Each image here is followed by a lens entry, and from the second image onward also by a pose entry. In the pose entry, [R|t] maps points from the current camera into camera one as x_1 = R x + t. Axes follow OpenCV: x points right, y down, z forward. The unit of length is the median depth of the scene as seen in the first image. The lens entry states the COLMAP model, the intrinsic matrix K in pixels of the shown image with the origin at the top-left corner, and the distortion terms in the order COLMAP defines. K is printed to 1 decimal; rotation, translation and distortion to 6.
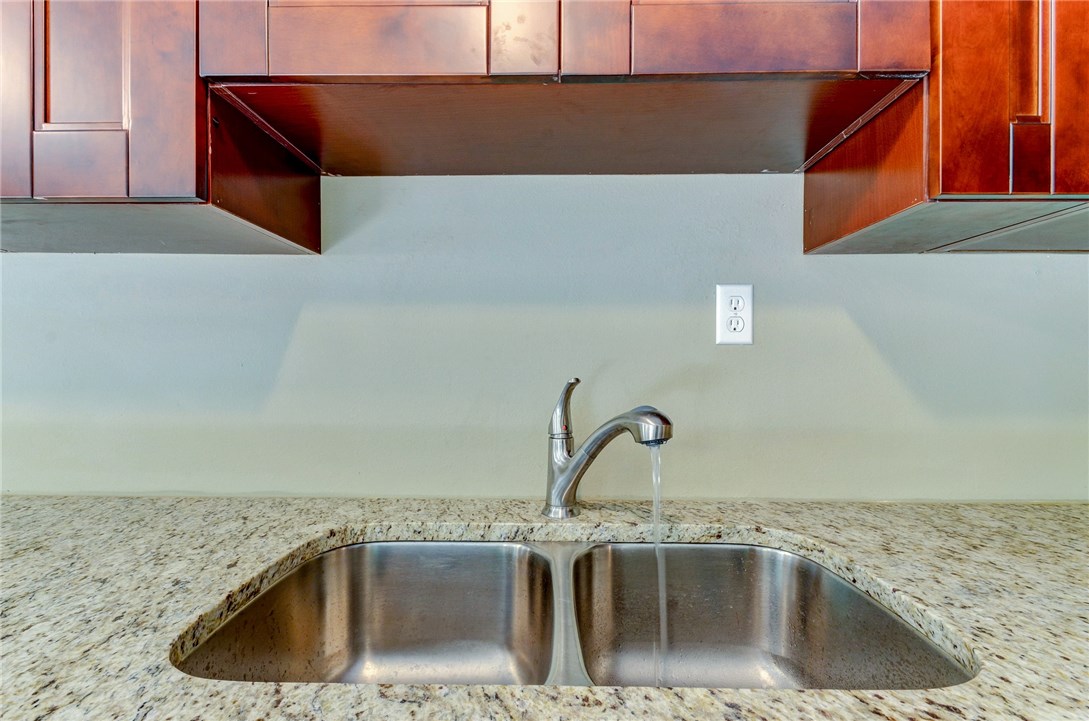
lens RADIAL K [[479.8, 0, 543.6], [0, 479.8, 366.1], [0, 0, 1]] dist [0.017898, -0.008772]
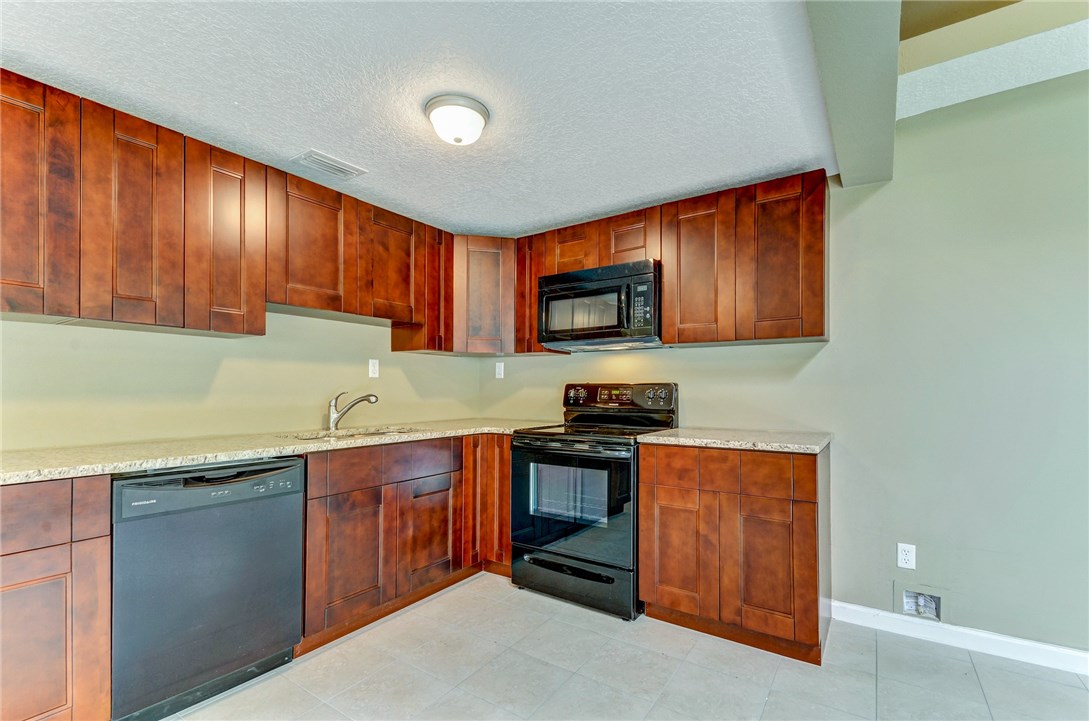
lens RADIAL K [[479.8, 0, 547.4], [0, 479.8, 388.4], [0, 0, 1]] dist [0.017898, -0.008772]
pose [[0.552042, 0.000547, 0.833816, -2.001977], [0.001121, 0.999998, -0.001398, 0.037389], [-0.833815, 0.001707, 0.552041, -2.119403]]
